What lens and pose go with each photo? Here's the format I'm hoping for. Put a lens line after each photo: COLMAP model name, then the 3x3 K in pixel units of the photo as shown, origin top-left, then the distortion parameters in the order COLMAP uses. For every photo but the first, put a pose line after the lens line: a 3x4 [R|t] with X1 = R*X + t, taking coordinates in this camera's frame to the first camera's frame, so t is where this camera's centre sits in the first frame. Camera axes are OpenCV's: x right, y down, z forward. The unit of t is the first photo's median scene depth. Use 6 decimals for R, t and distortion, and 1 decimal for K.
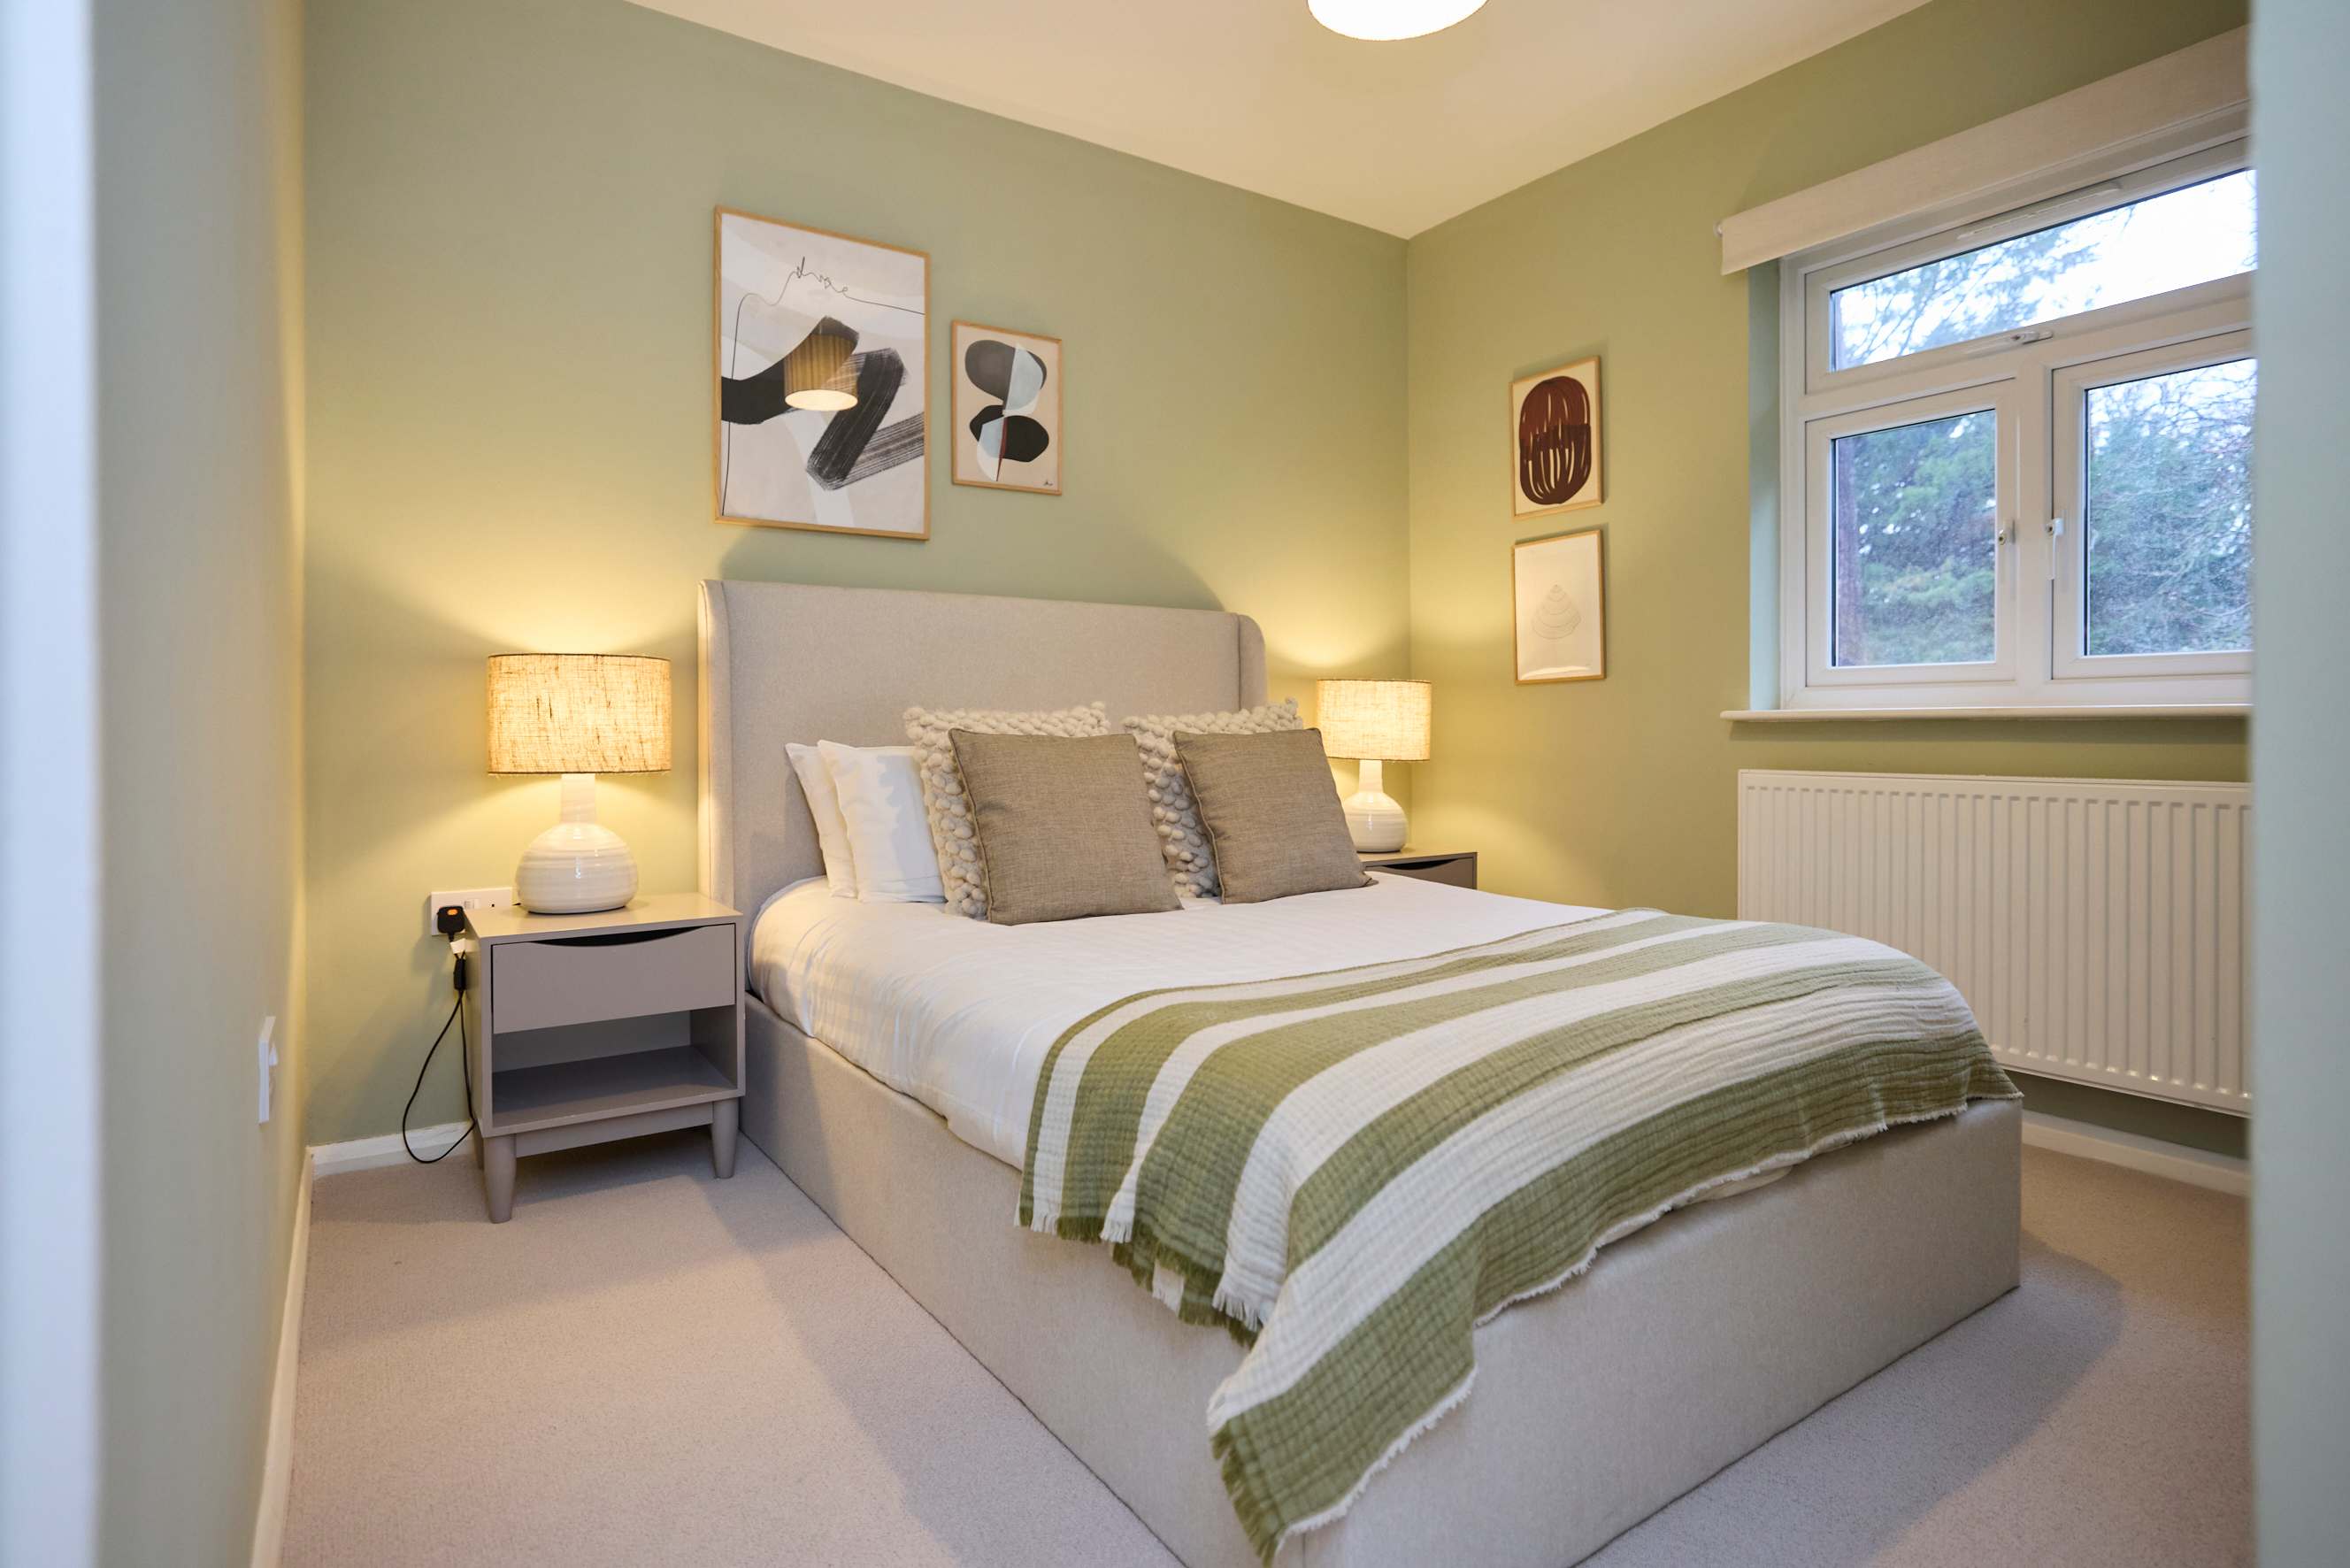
lens RADIAL K [[1227.6, 0, 1170.0], [0, 1227.6, 727.7], [0, 0, 1]] dist [-0.032255, -0.000246]
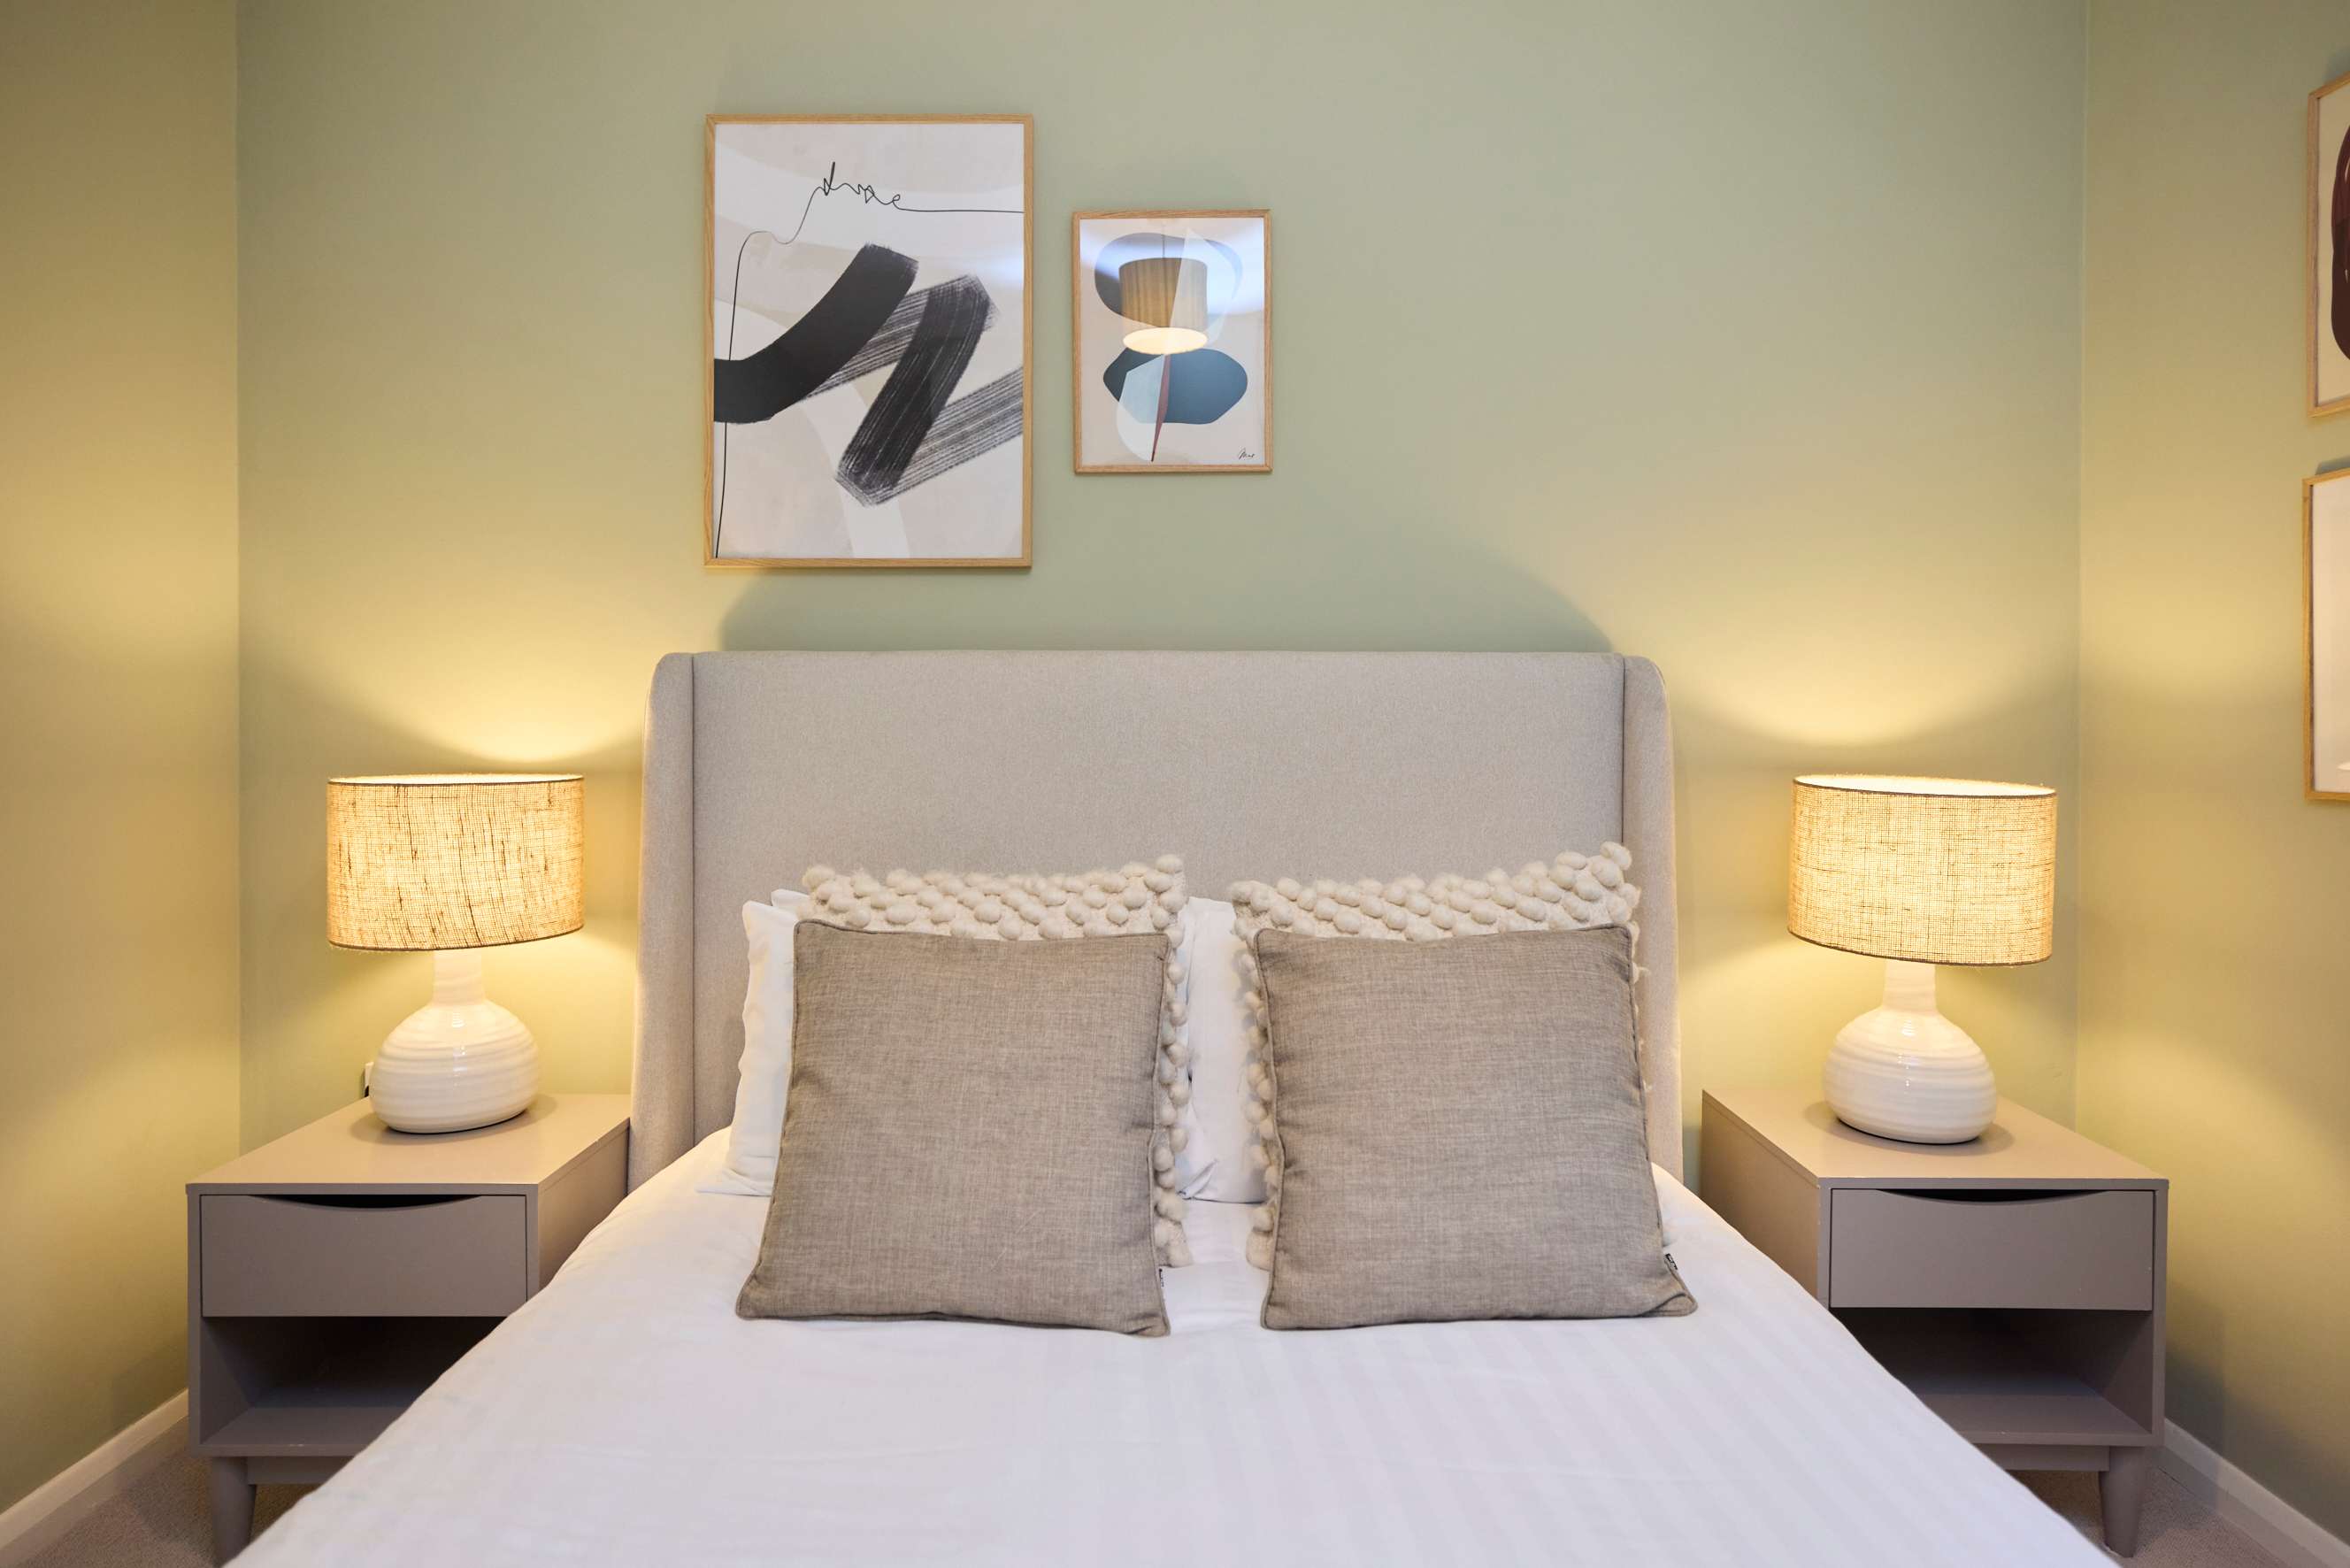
lens RADIAL K [[1346.5, 0, 1174.8], [0, 1346.5, 719.2], [0, 0, 1]] dist [-0.012419, 0.000746]
pose [[0.827162, 0.006500, -0.561927, 0.270157], [-0.002165, 0.999963, 0.008379, -0.083132], [0.561960, -0.005714, 0.827145, 0.480455]]
